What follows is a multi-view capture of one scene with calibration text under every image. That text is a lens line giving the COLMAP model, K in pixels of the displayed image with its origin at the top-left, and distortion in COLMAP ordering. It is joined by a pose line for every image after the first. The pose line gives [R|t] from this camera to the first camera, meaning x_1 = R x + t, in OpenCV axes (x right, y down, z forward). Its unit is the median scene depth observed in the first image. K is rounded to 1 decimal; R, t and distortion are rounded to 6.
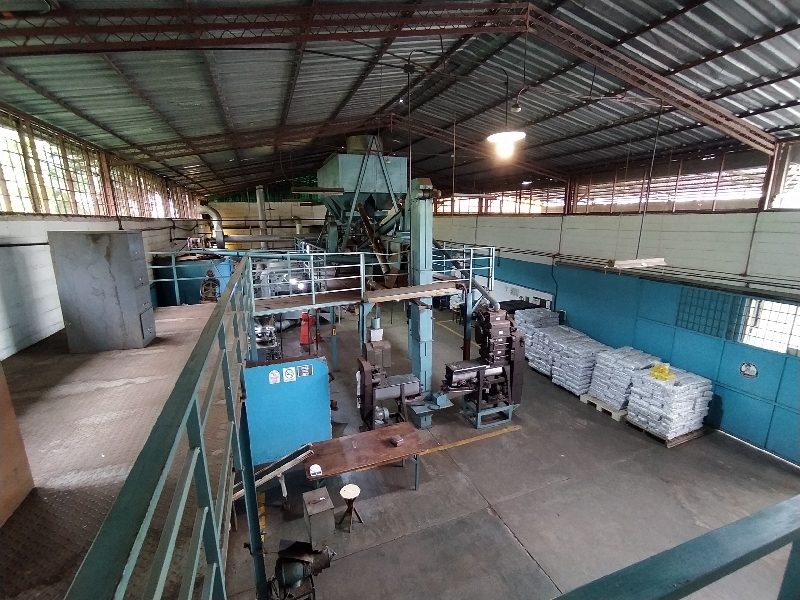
lens RADIAL K [[350.3, 0, 400.0], [0, 350.3, 300.0], [0, 0, 1]] dist [-0.000916, -0.000003]
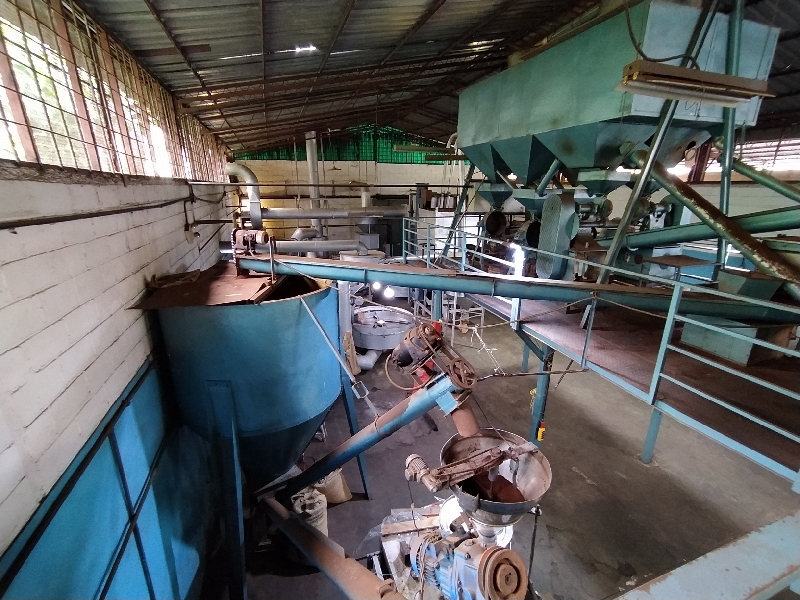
lens RADIAL K [[357.9, 0, 400.0], [0, 357.9, 300.0], [0, 0, 1]] dist [-0.011229, -0.000036]
pose [[0.999117, 0.024444, -0.034161, -0.222008], [-0.021687, 0.996648, 0.078880, -0.074235], [0.035975, -0.078070, 0.996299, 0.334217]]
